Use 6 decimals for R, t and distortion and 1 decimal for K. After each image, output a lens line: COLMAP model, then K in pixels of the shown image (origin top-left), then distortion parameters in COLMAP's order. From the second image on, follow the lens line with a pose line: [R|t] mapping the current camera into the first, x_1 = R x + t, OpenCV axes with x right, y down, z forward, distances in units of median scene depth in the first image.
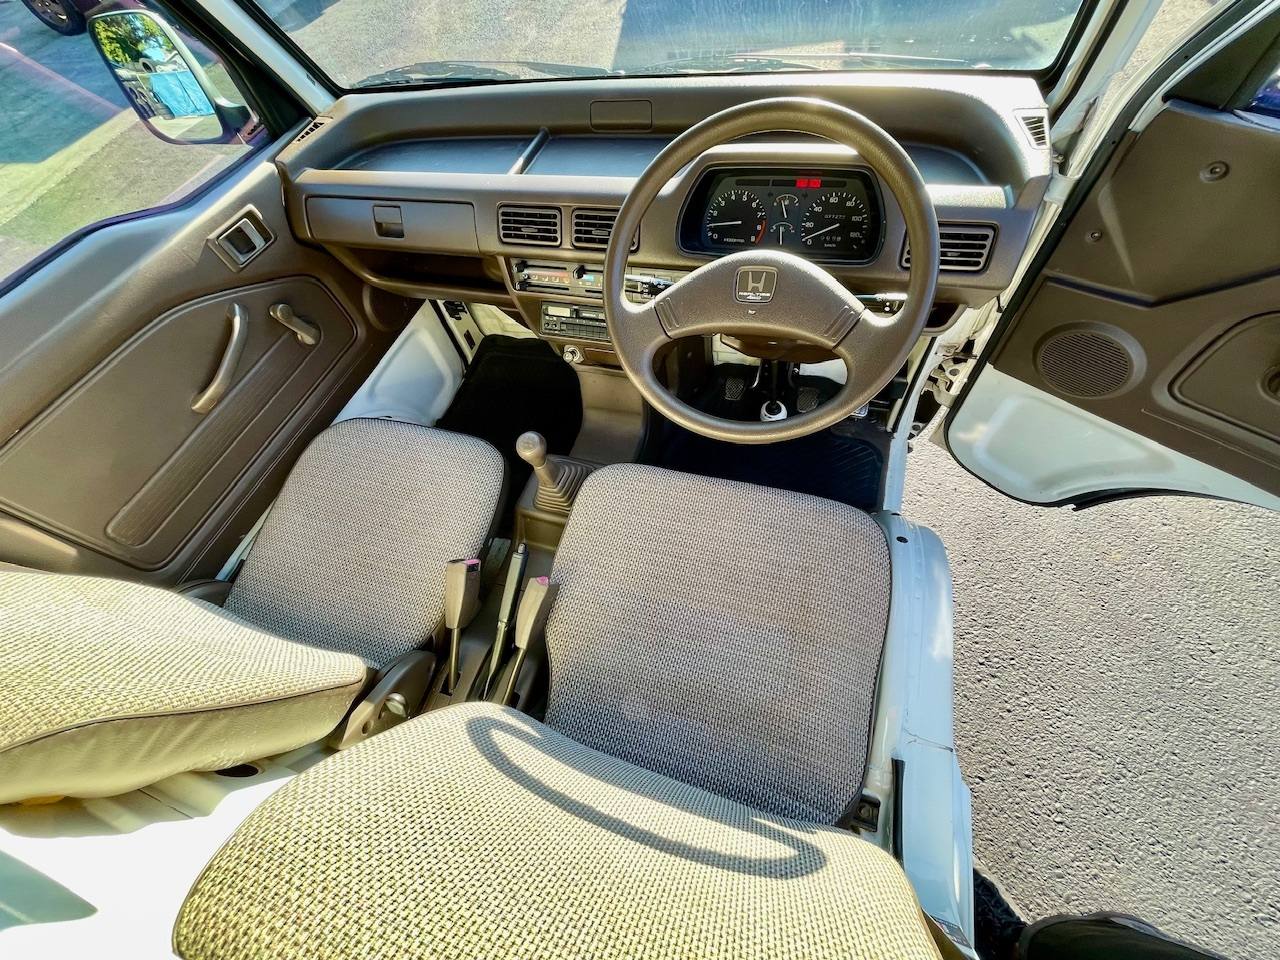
lens RADIAL K [[514.0, 0, 628.1], [0, 514.0, 474.9], [0, 0, 1]] dist [-0.016062, 0.009855]
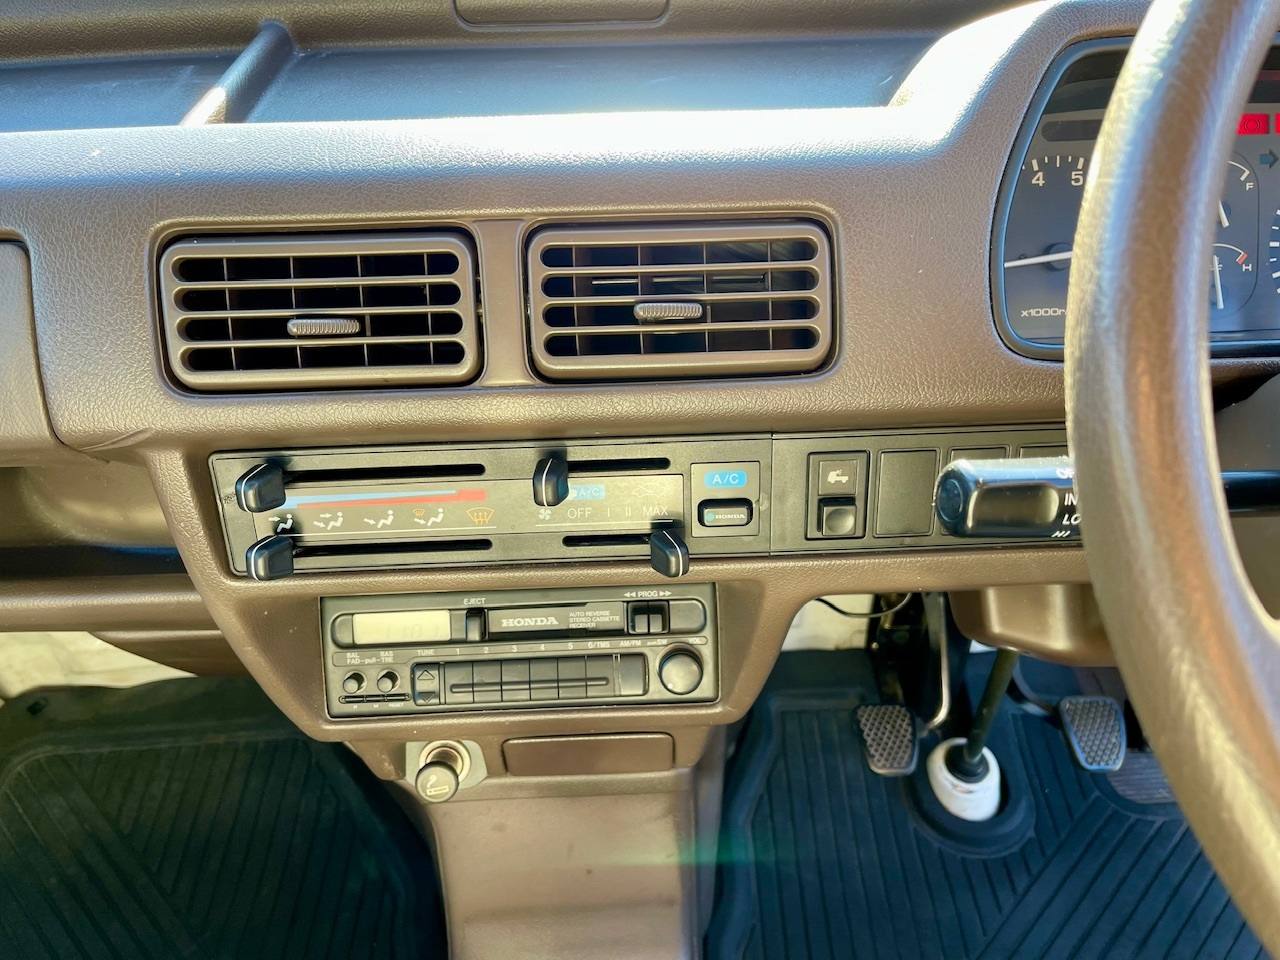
lens RADIAL K [[1009.6, 0, 667.2], [0, 1009.6, 479.8], [0, 0, 1]] dist [0.068705, -0.120078]
pose [[0.928030, -0.122284, 0.351861, -0.210782], [0.230950, 0.930007, -0.285919, -0.245948], [-0.292270, 0.346604, 0.891316, 0.564387]]
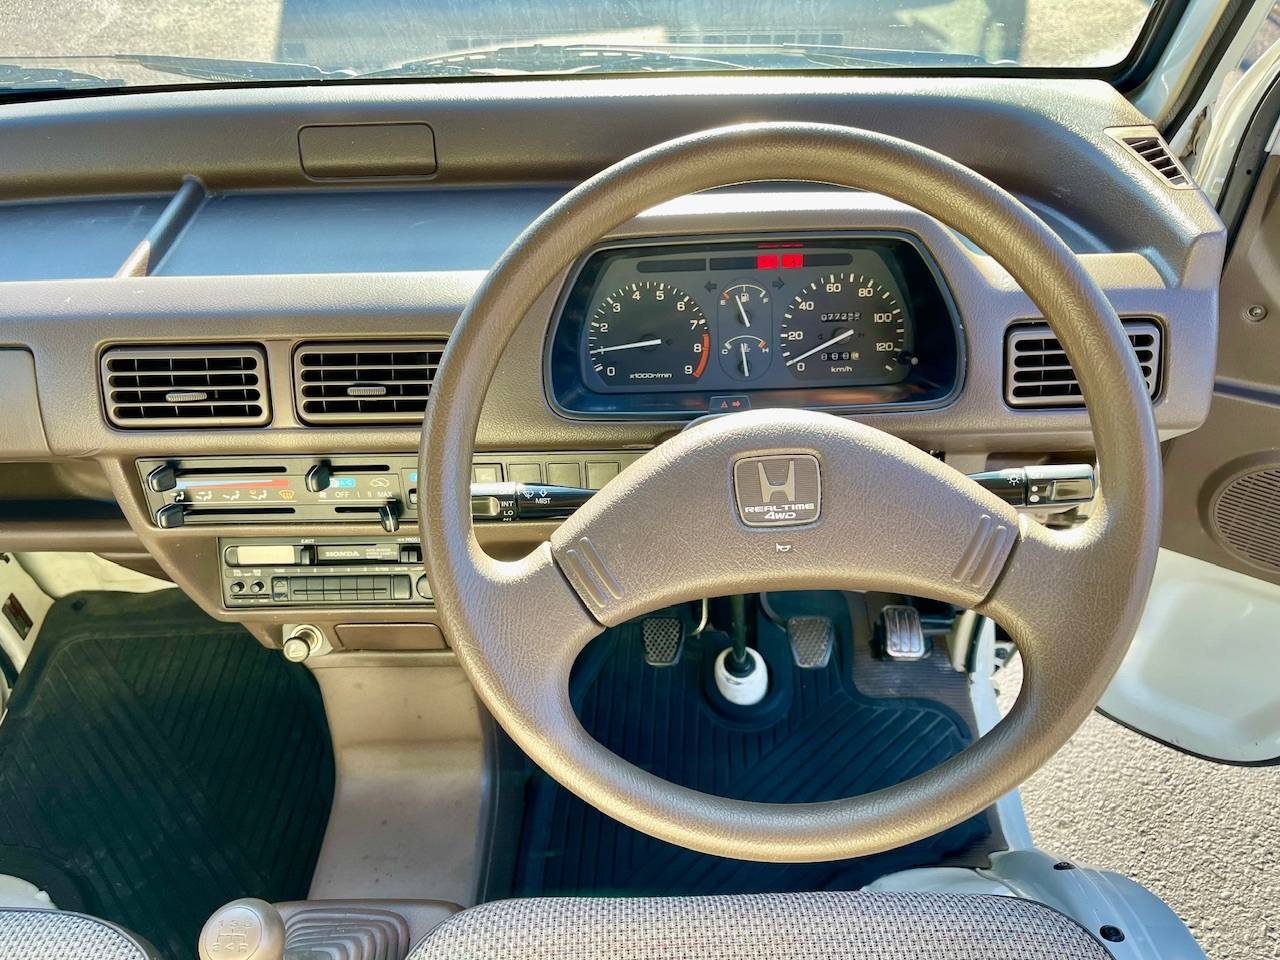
lens RADIAL K [[972.9, 0, 640.0], [0, 972.9, 480.0], [0, 0, 1]] dist [0.074747, -0.113276]
pose [[0.949691, -0.124551, 0.287357, -0.076624], [0.196756, 0.951125, -0.238011, -0.141578], [-0.243668, 0.282576, 0.927781, 0.170760]]
